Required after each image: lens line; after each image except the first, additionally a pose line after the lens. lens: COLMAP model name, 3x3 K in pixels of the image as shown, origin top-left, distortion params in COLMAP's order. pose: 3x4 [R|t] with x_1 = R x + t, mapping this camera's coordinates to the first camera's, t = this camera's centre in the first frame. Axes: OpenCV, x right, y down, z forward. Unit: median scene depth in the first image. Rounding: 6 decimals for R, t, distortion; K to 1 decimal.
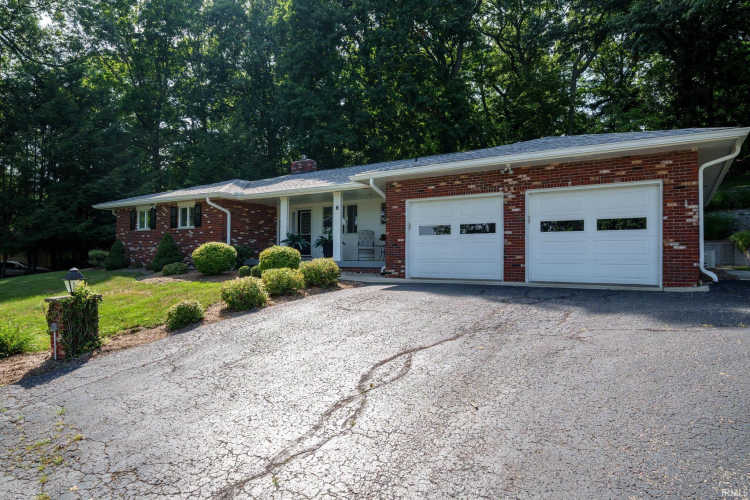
lens RADIAL K [[462.6, 0, 375.3], [0, 462.6, 249.4], [0, 0, 1]] dist [0.000992, -0.005727]
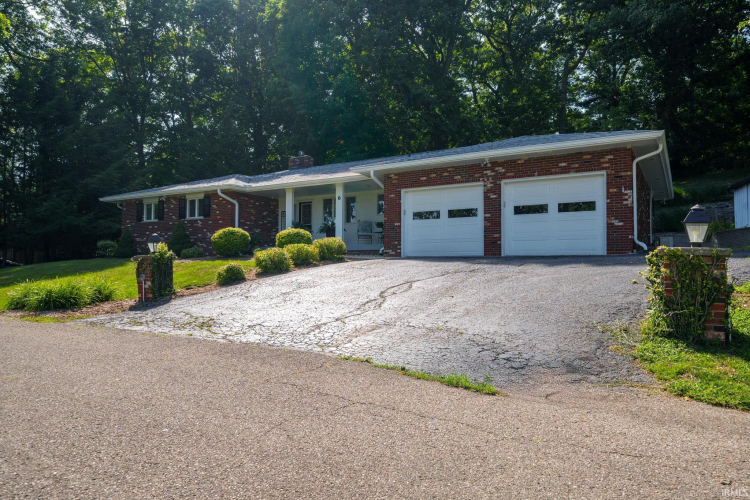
lens RADIAL K [[513.0, 0, 374.7], [0, 513.0, 251.4], [0, 0, 1]] dist [-0.005615, 0.008945]
pose [[0.999562, -0.001108, 0.029579, -0.026538], [0.001441, 0.999936, -0.011239, 0.042695], [-0.029565, 0.011277, 0.999499, -0.190776]]
